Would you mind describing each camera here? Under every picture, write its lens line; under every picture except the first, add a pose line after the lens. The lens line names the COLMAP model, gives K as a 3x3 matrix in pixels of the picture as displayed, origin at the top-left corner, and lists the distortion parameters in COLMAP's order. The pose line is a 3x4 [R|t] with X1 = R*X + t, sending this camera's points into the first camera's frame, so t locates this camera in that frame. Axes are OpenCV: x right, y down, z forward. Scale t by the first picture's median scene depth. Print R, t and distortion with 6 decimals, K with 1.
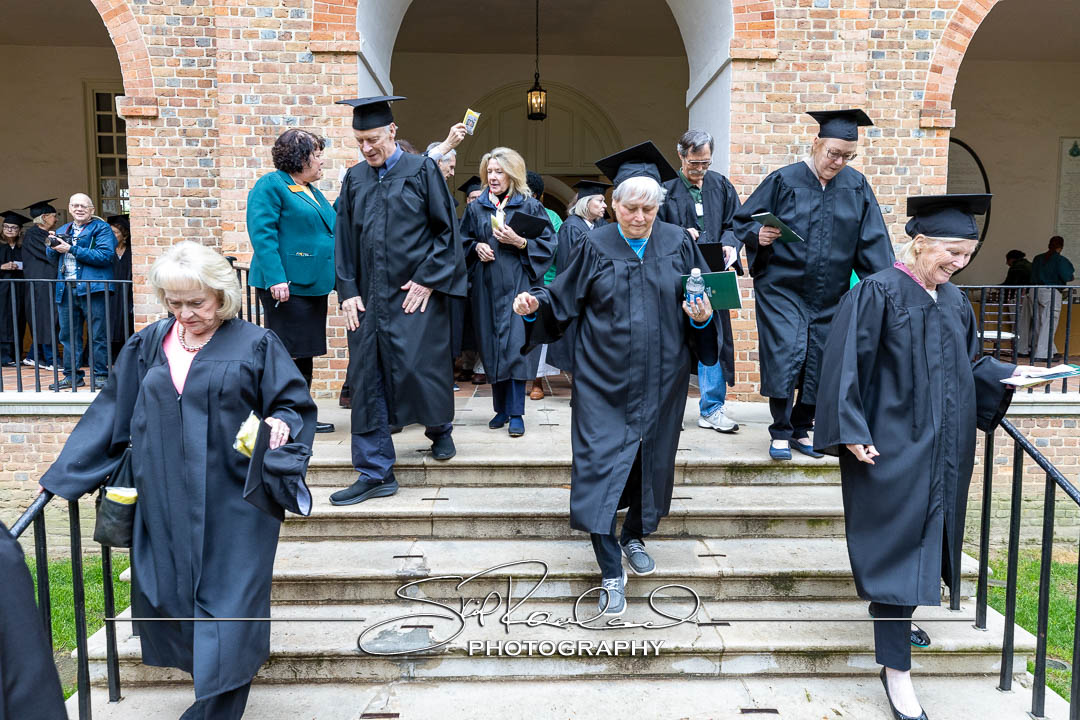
lens RADIAL K [[737.3, 0, 540.3], [0, 737.3, 361.8], [0, 0, 1]] dist [0.013685, 0.001266]
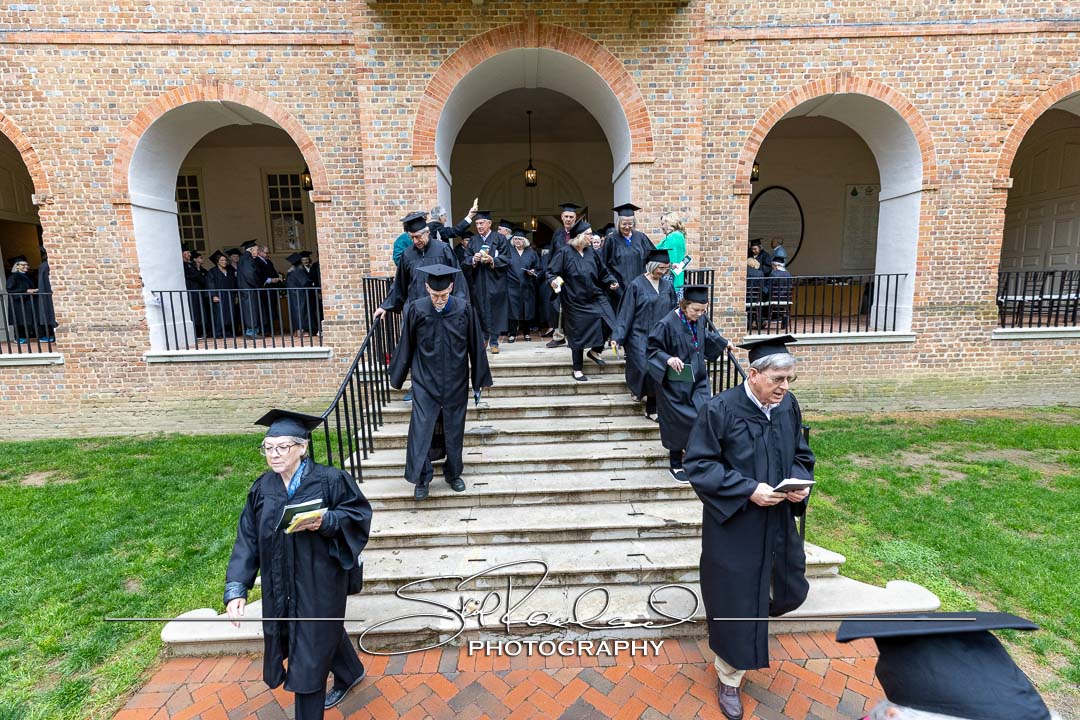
lens RADIAL K [[484.9, 0, 540.8], [0, 484.9, 357.6], [0, 0, 1]] dist [0.002082, 0.000289]
pose [[0.999594, -0.028483, 0.001198, 0.009538], [0.028379, 0.998195, 0.052932, 0.021729], [-0.002704, -0.052877, 0.998597, -0.278495]]
